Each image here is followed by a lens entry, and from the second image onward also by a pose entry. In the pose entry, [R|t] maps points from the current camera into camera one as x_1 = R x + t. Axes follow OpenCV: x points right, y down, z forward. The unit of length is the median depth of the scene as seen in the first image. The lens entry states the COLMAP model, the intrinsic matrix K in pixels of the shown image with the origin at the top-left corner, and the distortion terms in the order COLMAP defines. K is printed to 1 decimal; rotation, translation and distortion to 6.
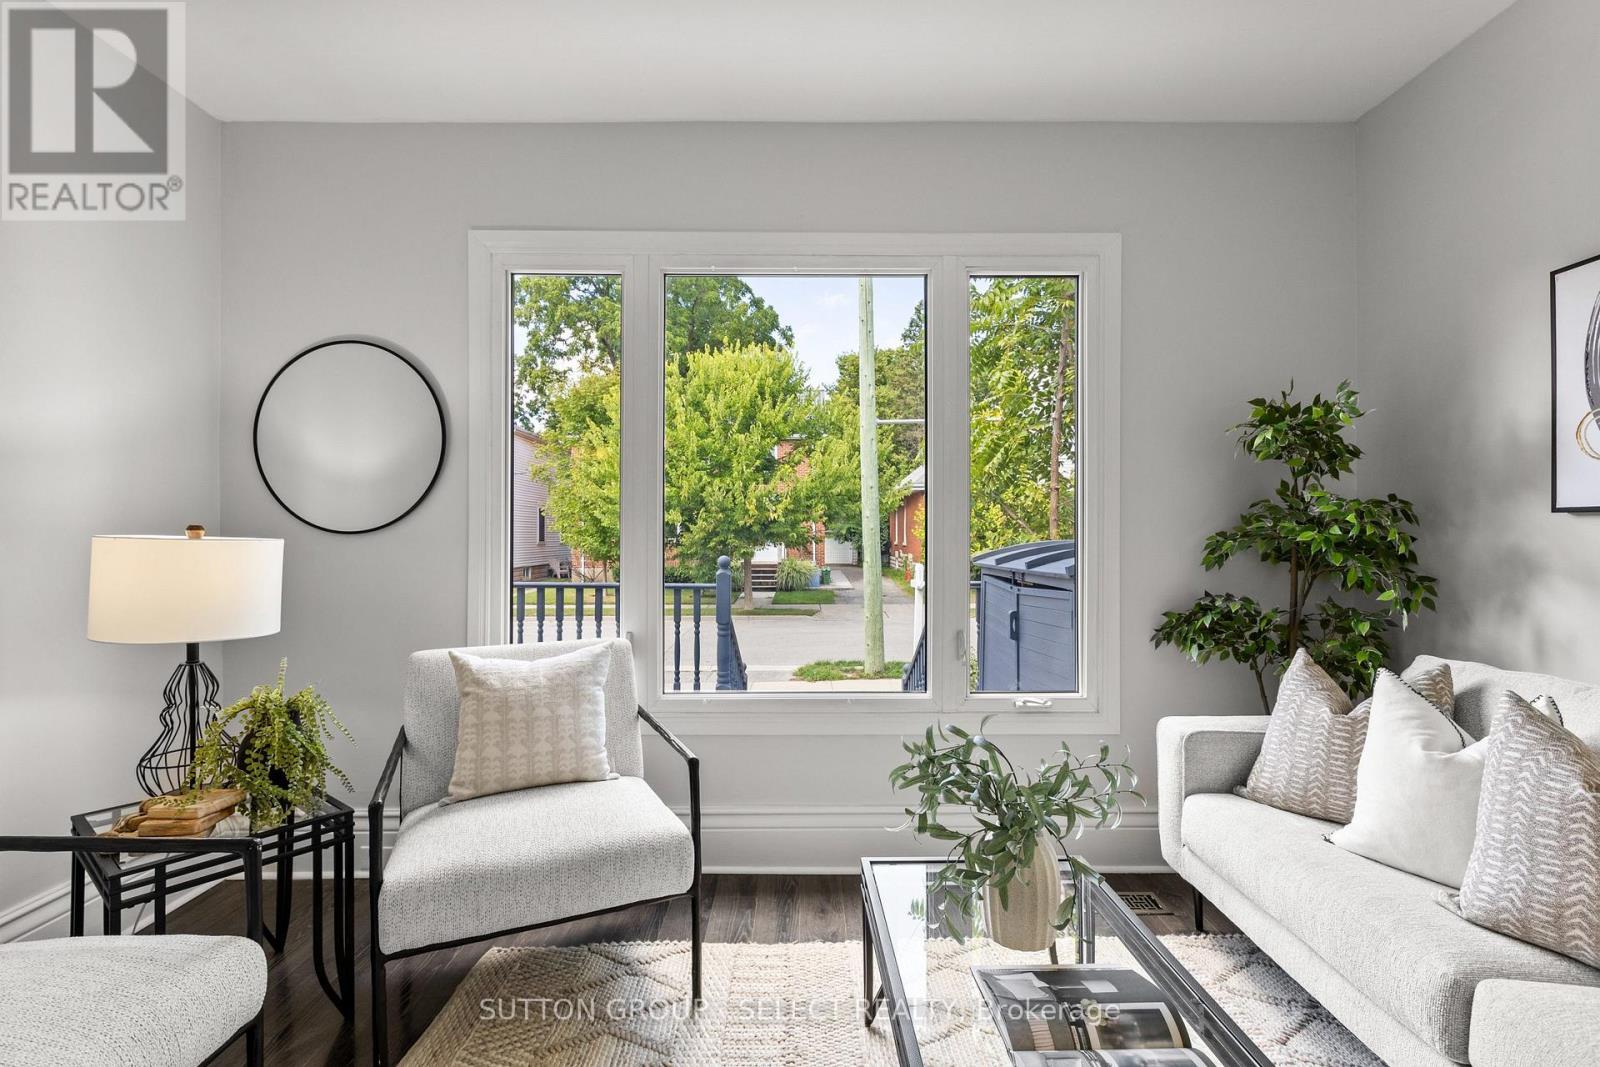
lens RADIAL K [[719.4, 0, 800.3], [0, 719.4, 528.6], [0, 0, 1]] dist [0.001967, 0.000447]
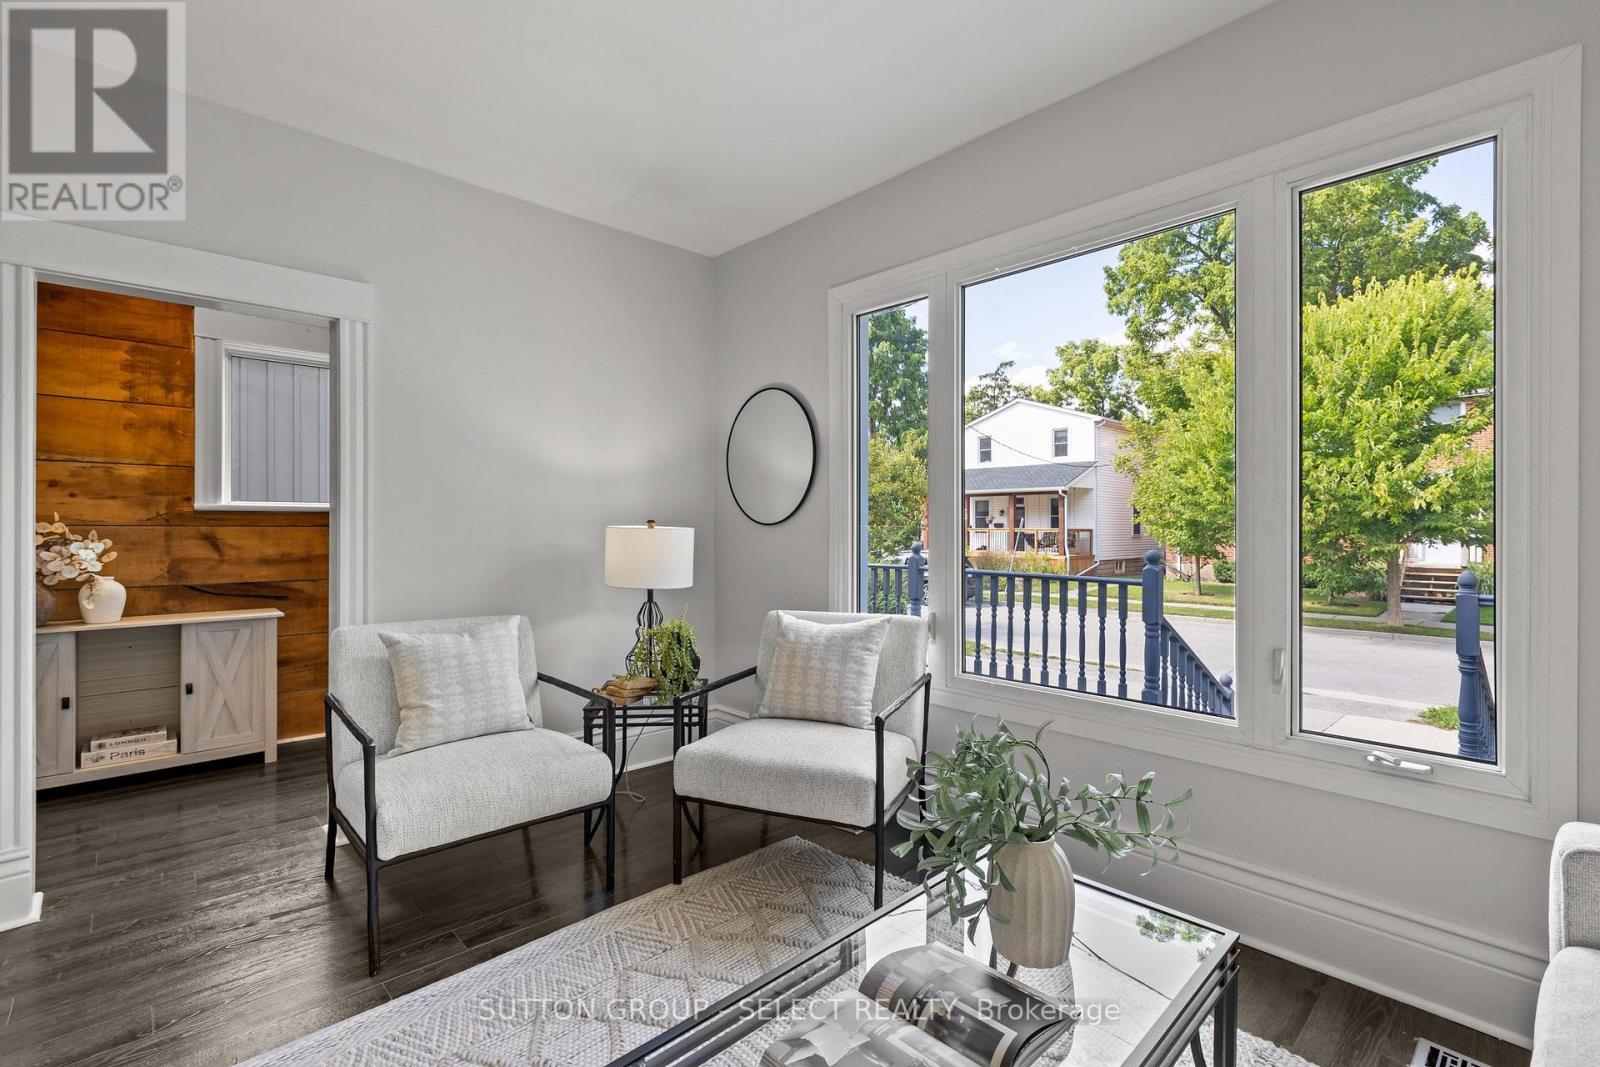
lens RADIAL K [[720.8, 0, 793.0], [0, 720.8, 526.3], [0, 0, 1]] dist [-0.001627, -0.000089]
pose [[0.678130, 0.001540, -0.734940, 0.442217], [0.003494, 0.999980, 0.005319, 0.001484], [0.734934, -0.006175, 0.678111, 0.076089]]
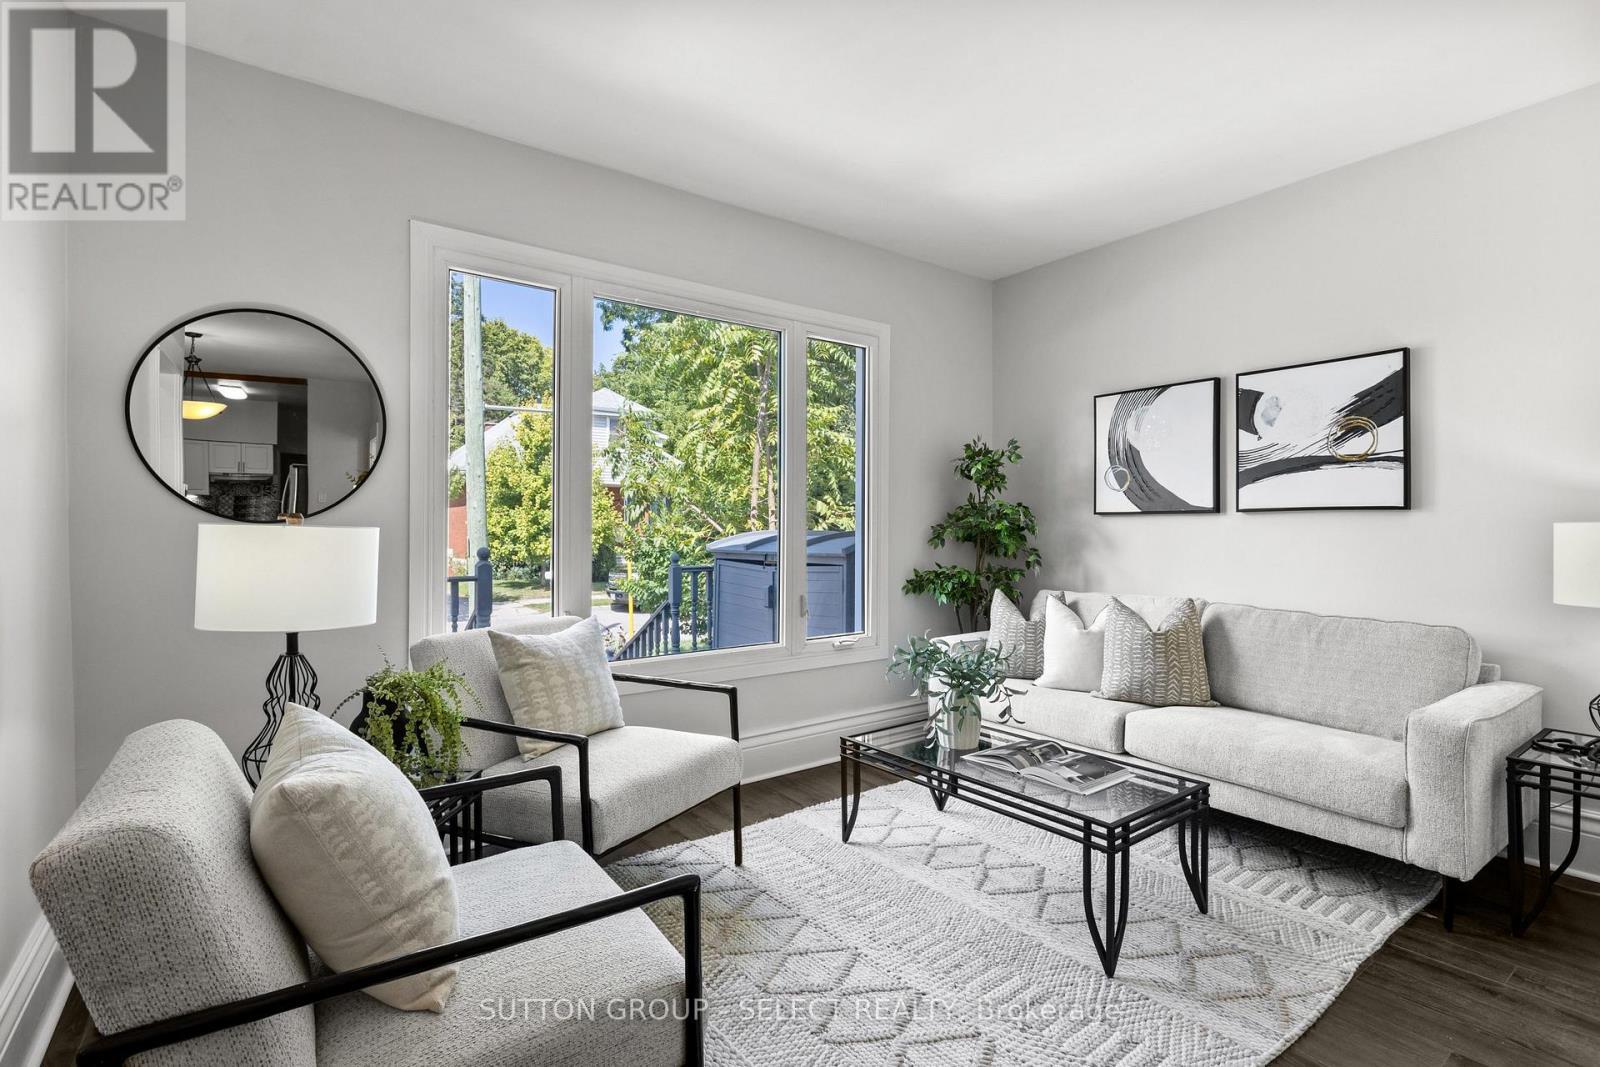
lens RADIAL K [[737.1, 0, 800.0], [0, 737.1, 533.5], [0, 0, 1]] dist [-0.001565, -0.000501]
pose [[0.809862, -0.003243, 0.586612, -0.624945], [-0.004525, 0.999920, 0.011774, 0.007690], [-0.586604, -0.012190, 0.809782, -0.143743]]
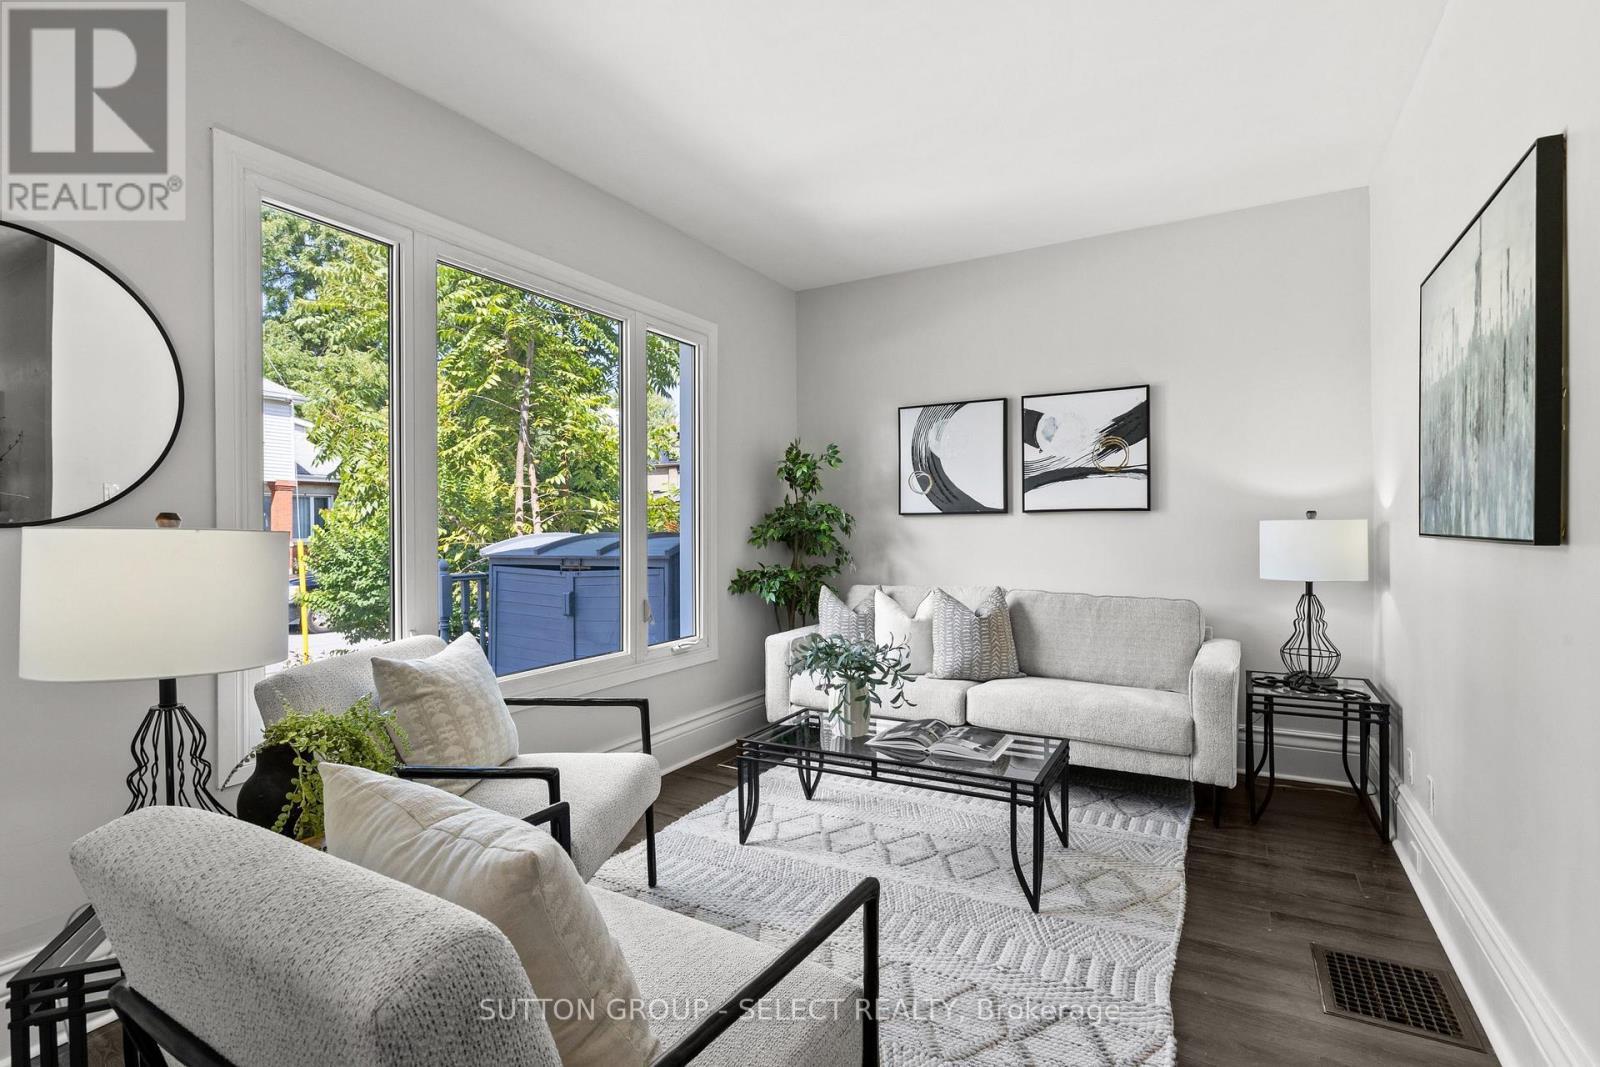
lens RADIAL K [[741.6, 0, 789.6], [0, 741.6, 542.5], [0, 0, 1]] dist [-0.001945, 0.000251]
pose [[0.515354, -0.019707, 0.856751, -0.824473], [0.002498, 0.999766, 0.021494, 0.009390], [-0.856974, -0.008937, 0.515283, 0.076184]]
